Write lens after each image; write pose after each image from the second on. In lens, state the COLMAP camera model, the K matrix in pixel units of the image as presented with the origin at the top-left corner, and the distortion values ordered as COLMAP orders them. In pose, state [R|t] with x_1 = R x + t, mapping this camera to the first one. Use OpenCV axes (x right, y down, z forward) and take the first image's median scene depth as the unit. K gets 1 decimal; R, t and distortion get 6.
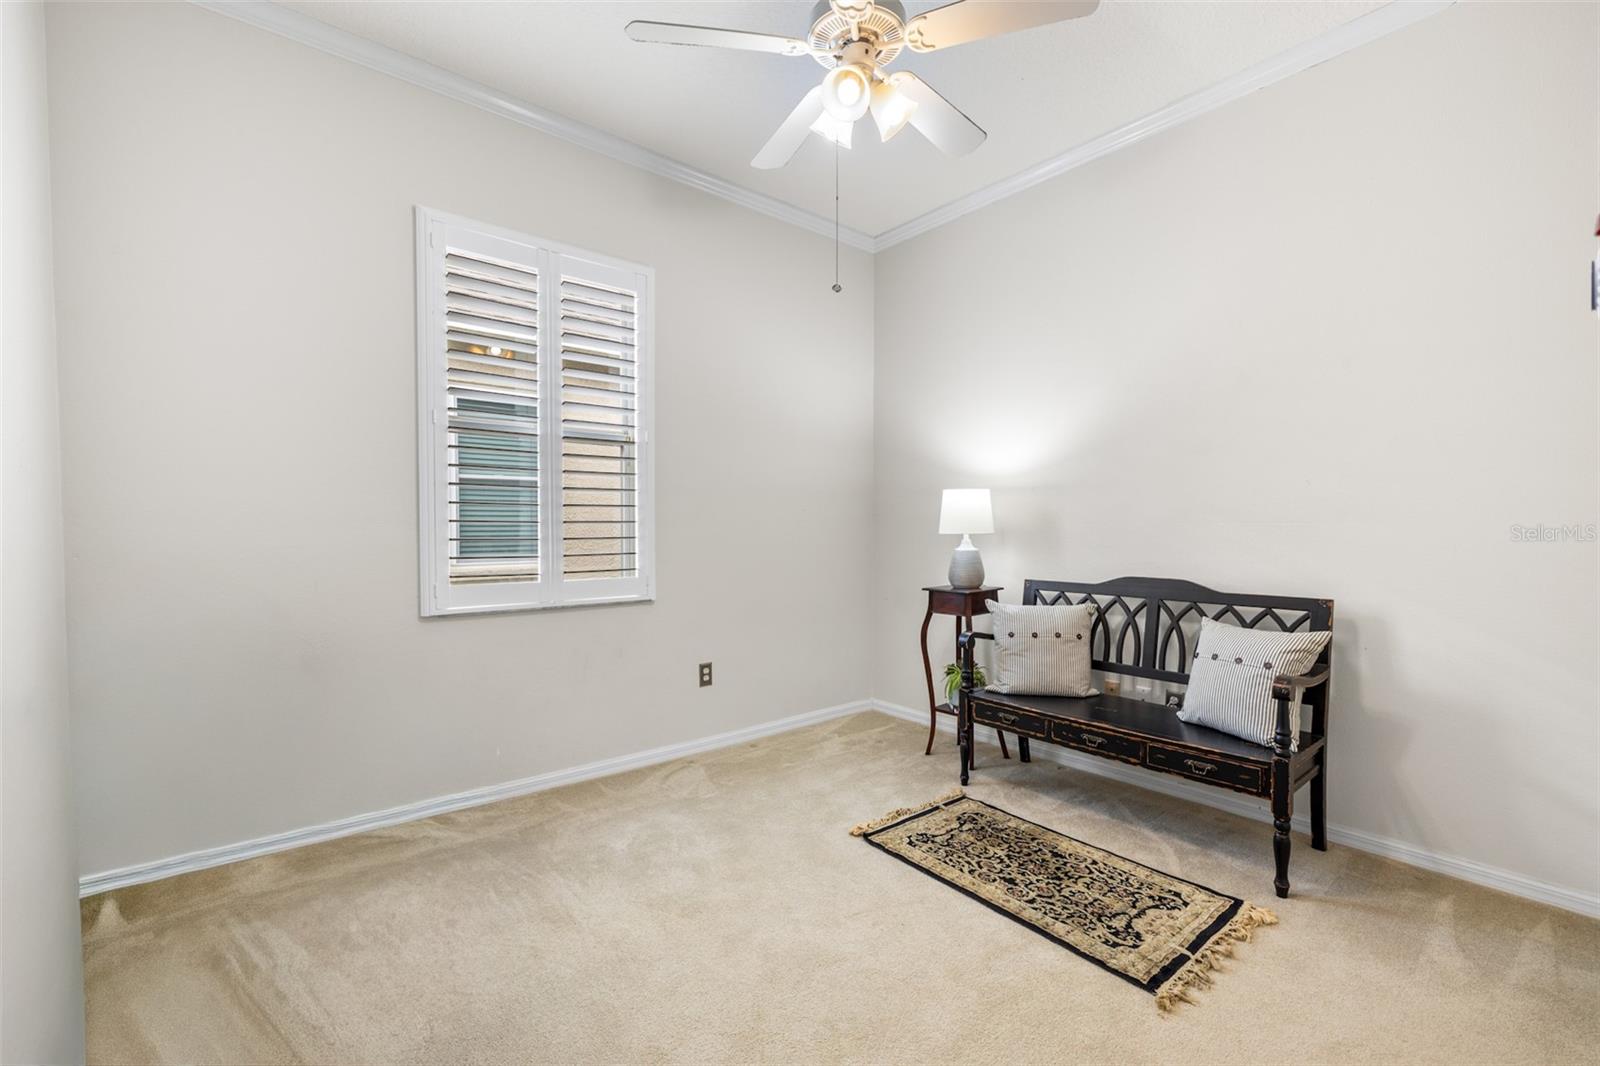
lens RADIAL K [[663.5, 0, 796.7], [0, 663.5, 534.8], [0, 0, 1]] dist [-0.001545, -0.000203]
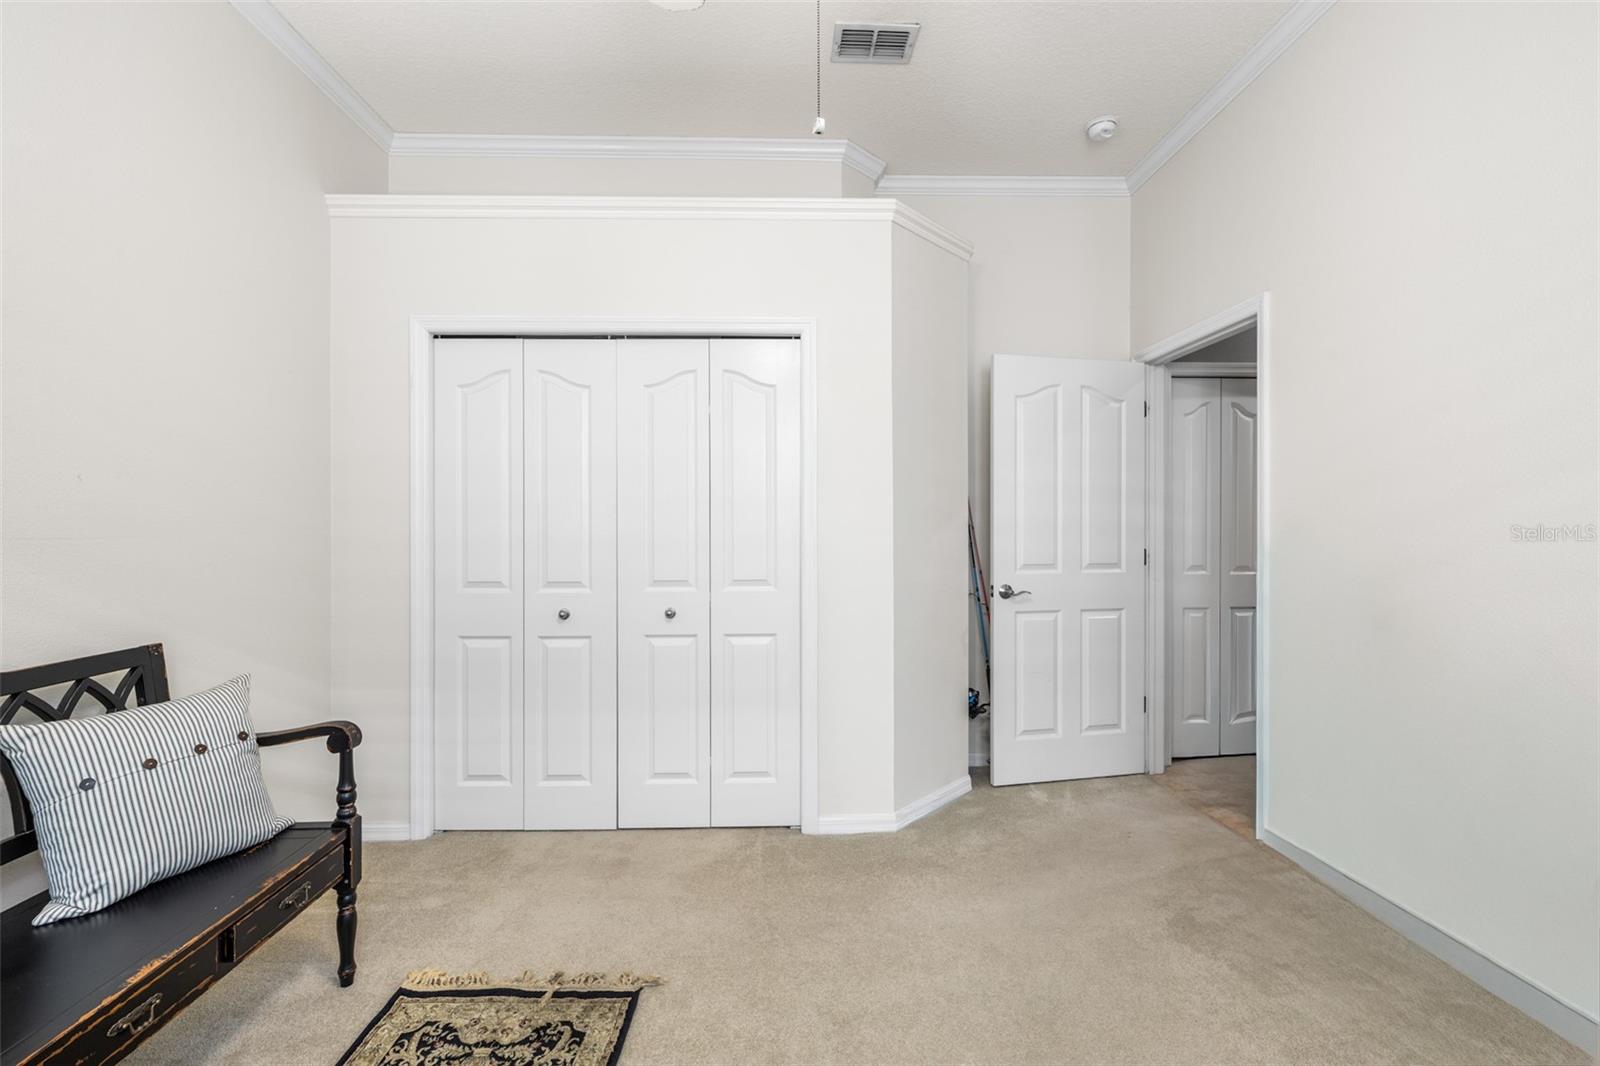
lens RADIAL K [[663.5, 0, 796.3], [0, 663.5, 529.6], [0, 0, 1]] dist [-0.001545, -0.000203]
pose [[-0.793200, 0.011018, 0.608862, -0.243420], [0.014141, 0.999900, 0.000329, -0.023388], [-0.608798, 0.008871, -0.793276, 1.360200]]
